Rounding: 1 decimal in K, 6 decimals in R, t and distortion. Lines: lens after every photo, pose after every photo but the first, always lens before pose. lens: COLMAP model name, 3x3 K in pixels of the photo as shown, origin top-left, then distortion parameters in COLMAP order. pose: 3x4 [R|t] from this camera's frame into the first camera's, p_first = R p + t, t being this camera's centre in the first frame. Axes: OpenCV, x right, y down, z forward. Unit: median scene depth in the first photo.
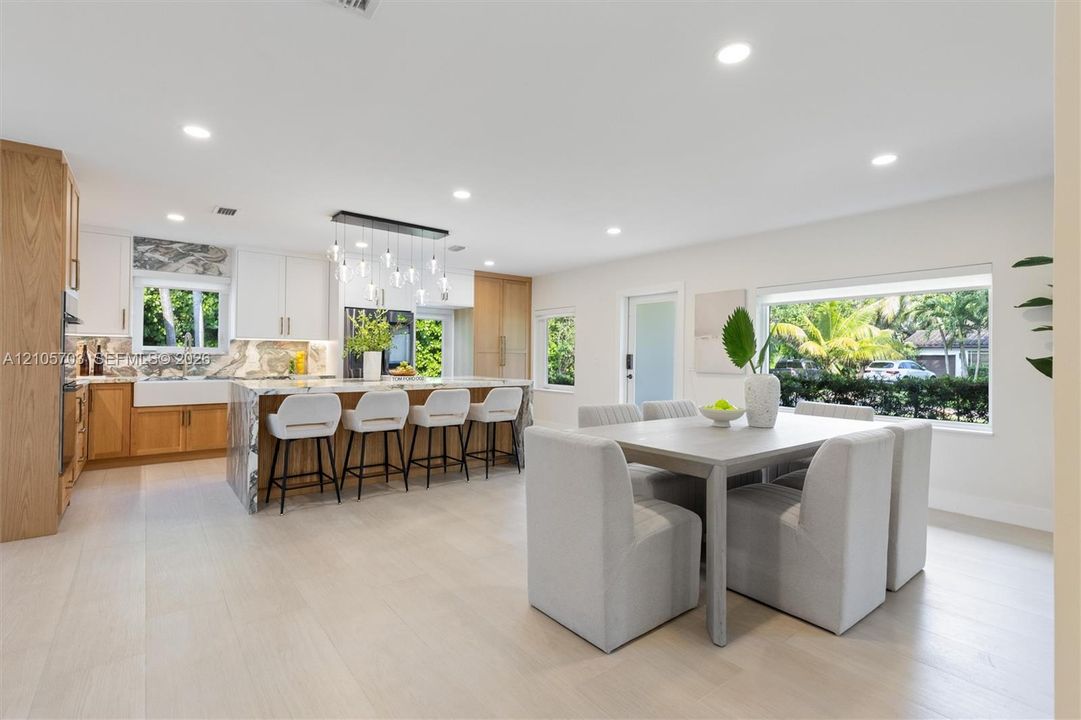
lens RADIAL K [[495.0, 0, 536.2], [0, 495.0, 354.4], [0, 0, 1]] dist [-0.001114, -0.000113]
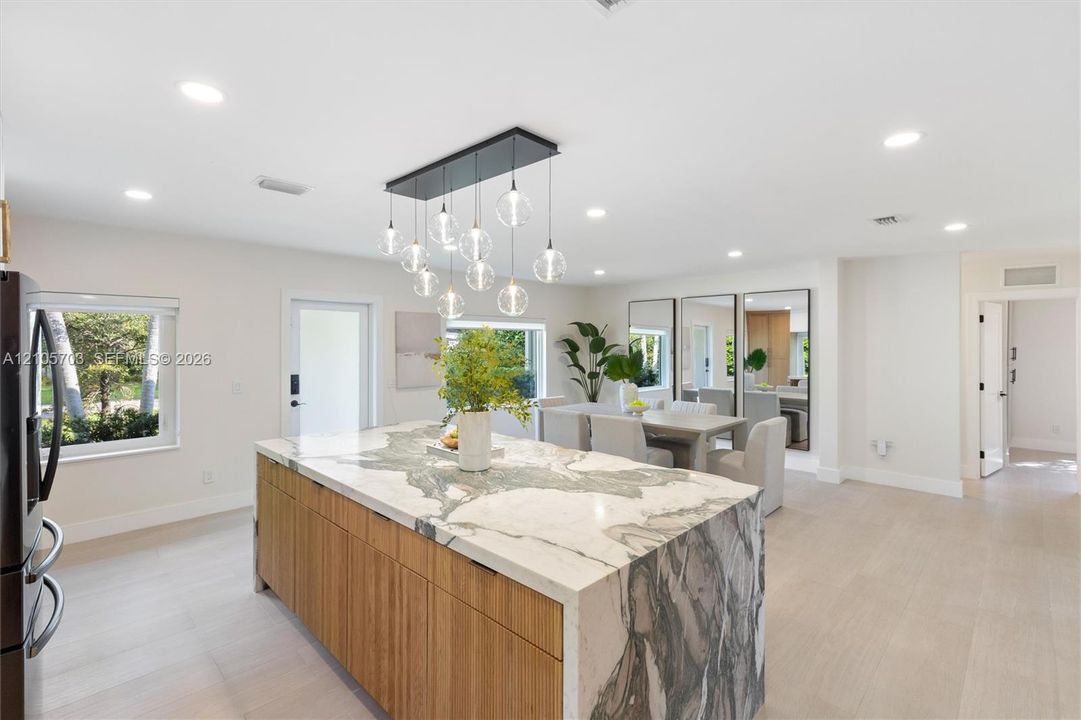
lens RADIAL K [[487.6, 0, 535.6], [0, 487.6, 347.2], [0, 0, 1]] dist [0.001447, 0.000318]
pose [[-0.128718, -0.017062, 0.991534, -0.713078], [-0.007484, 0.999840, 0.016234, -0.067747], [-0.991653, -0.005331, -0.128825, 0.863595]]
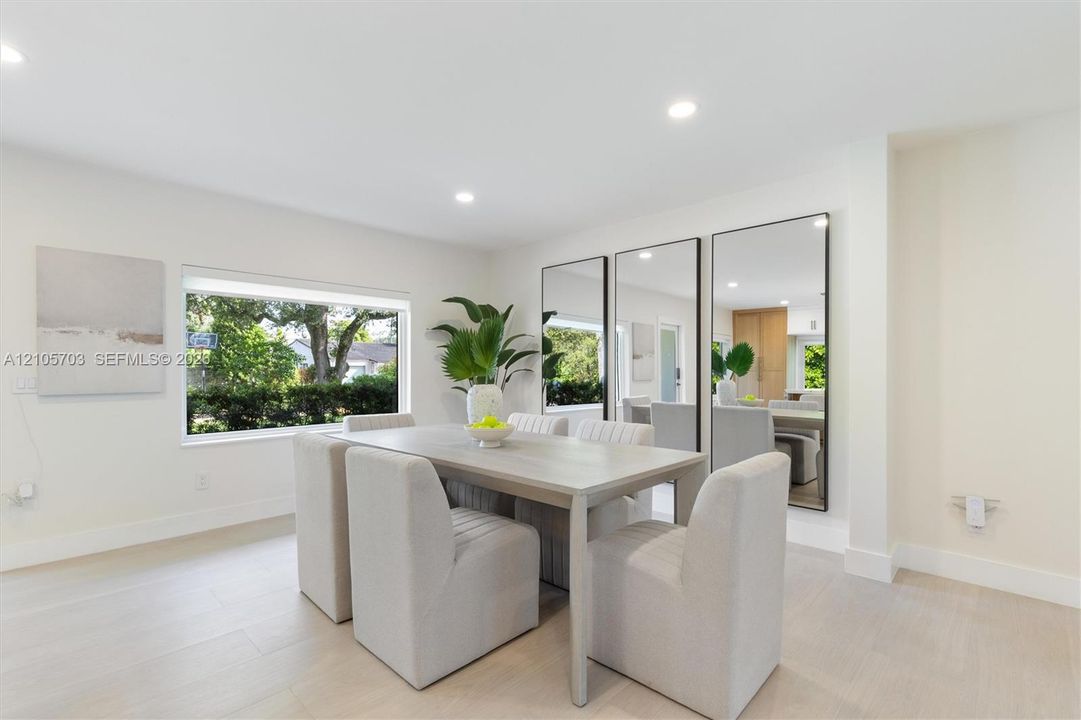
lens RADIAL K [[499.9, 0, 535.9], [0, 499.9, 369.8], [0, 0, 1]] dist [0.002780, -0.000178]
pose [[-0.148365, -0.014706, 0.988823, -0.283441], [-0.009170, 0.999867, 0.013494, -0.003068], [-0.988890, -0.007065, -0.148480, 0.572268]]
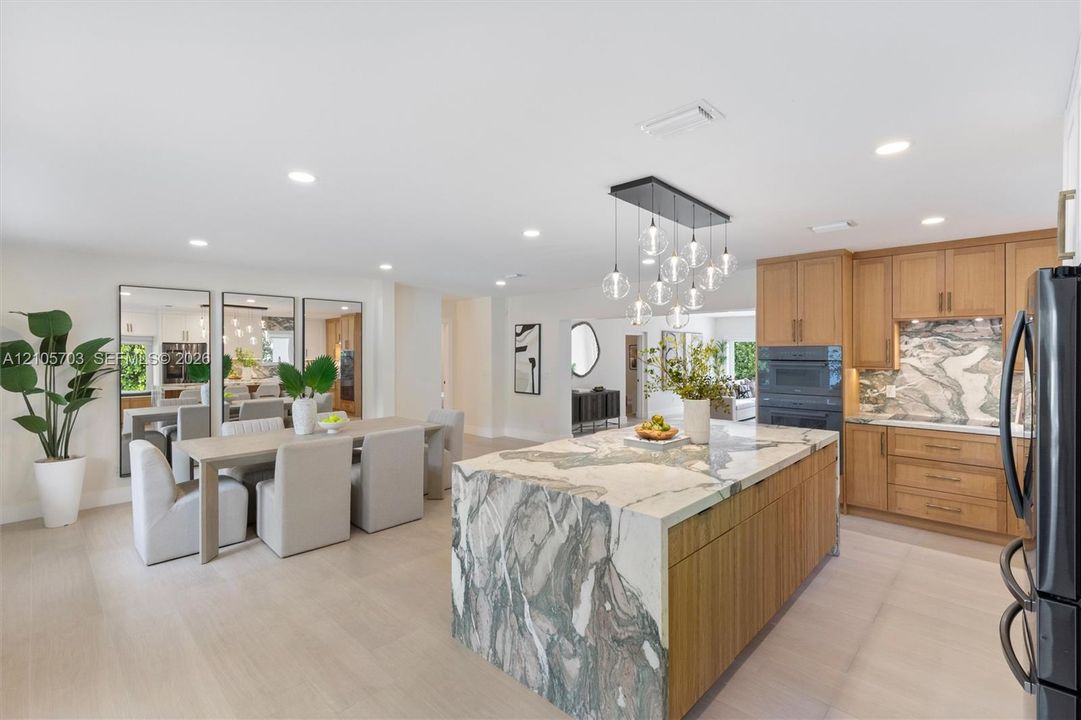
lens RADIAL K [[487.6, 0, 535.6], [0, 487.6, 347.2], [0, 0, 1]] dist [0.001447, 0.000318]
pose [[-0.992296, -0.008465, -0.123603, -0.017413], [-0.007139, 0.999912, -0.011165, -0.058544], [0.123687, -0.010197, -0.992269, 1.398420]]
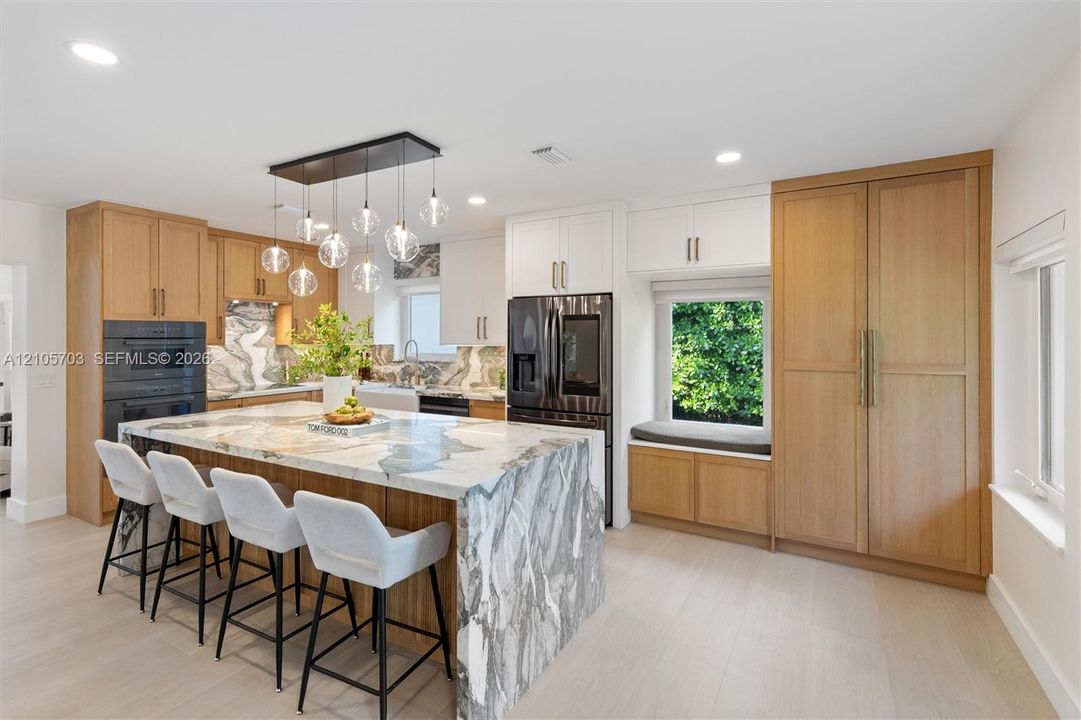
lens RADIAL K [[519.0, 0, 514.5], [0, 519.0, 335.6], [0, 0, 1]] dist [0.002226, -0.000254]
pose [[0.338586, -0.009532, -0.940887, 0.307200], [0.005780, 0.999951, -0.008050, -0.042770], [0.940918, -0.002712, 0.338625, 0.851359]]
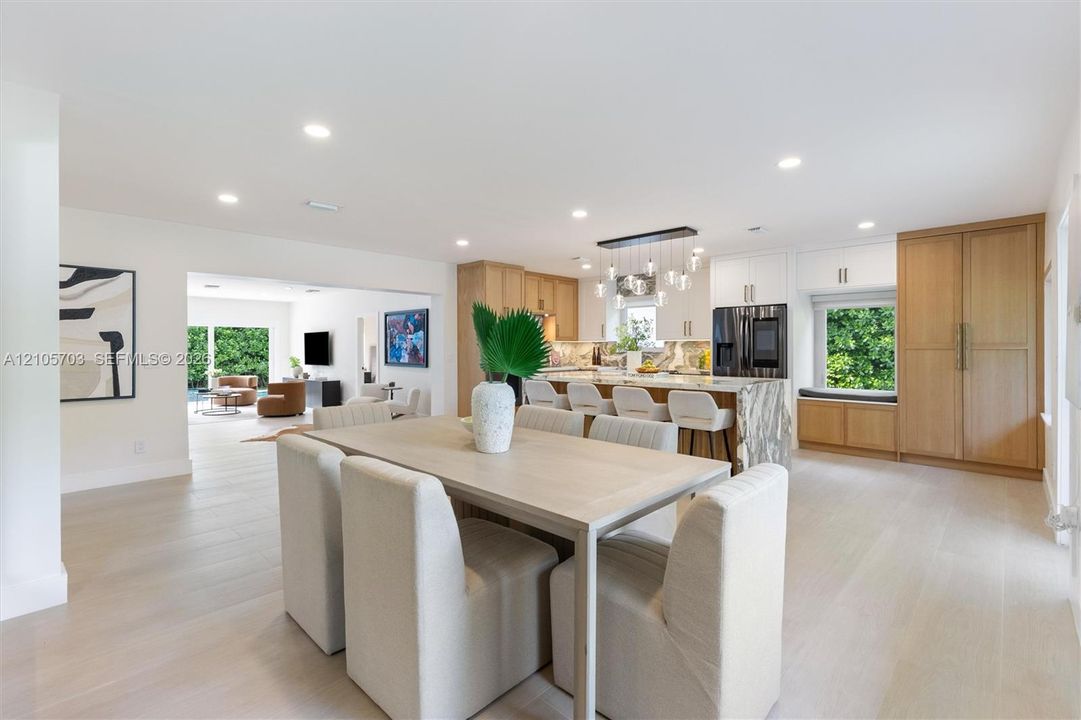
lens RADIAL K [[487.6, 0, 535.6], [0, 487.6, 347.2], [0, 0, 1]] dist [0.001447, 0.000318]
pose [[0.124546, -0.007254, -0.992187, 0.671828], [0.007018, 0.999955, -0.006430, -0.008479], [0.992189, -0.006163, 0.124591, 0.542385]]
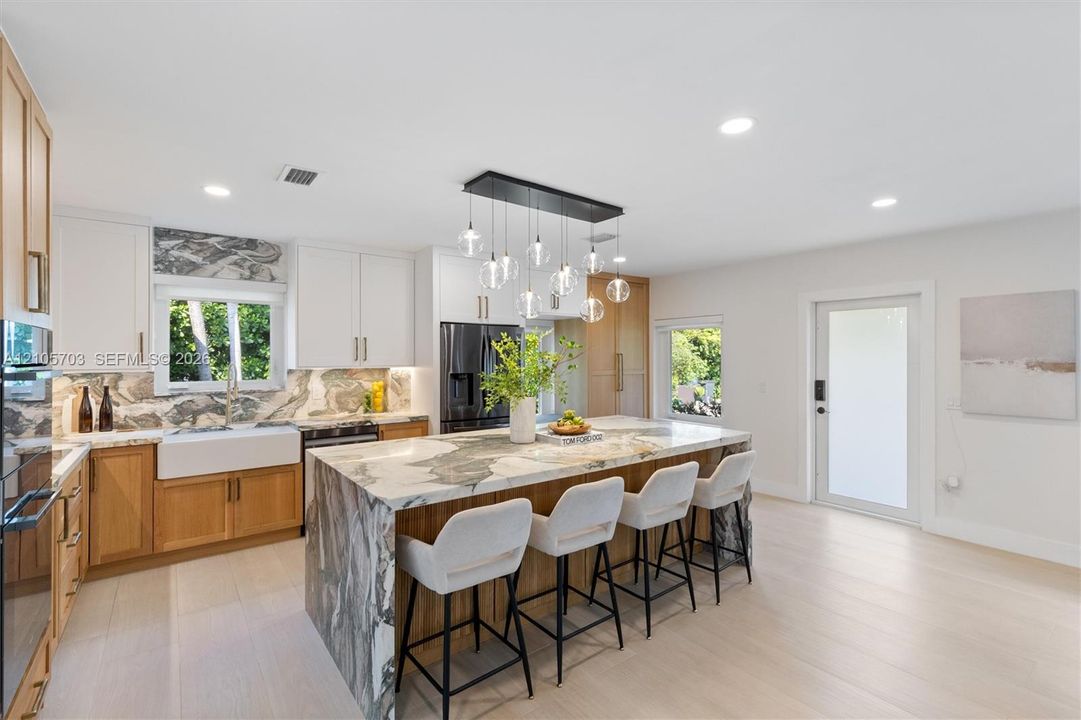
lens RADIAL K [[482.9, 0, 534.3], [0, 482.9, 358.4], [0, 0, 1]] dist [0.002396, -0.000002]
pose [[0.999660, -0.011391, -0.023470, -0.258764], [0.011550, 0.999911, 0.006668, -0.050424], [0.023392, -0.006937, 0.999702, 0.323396]]
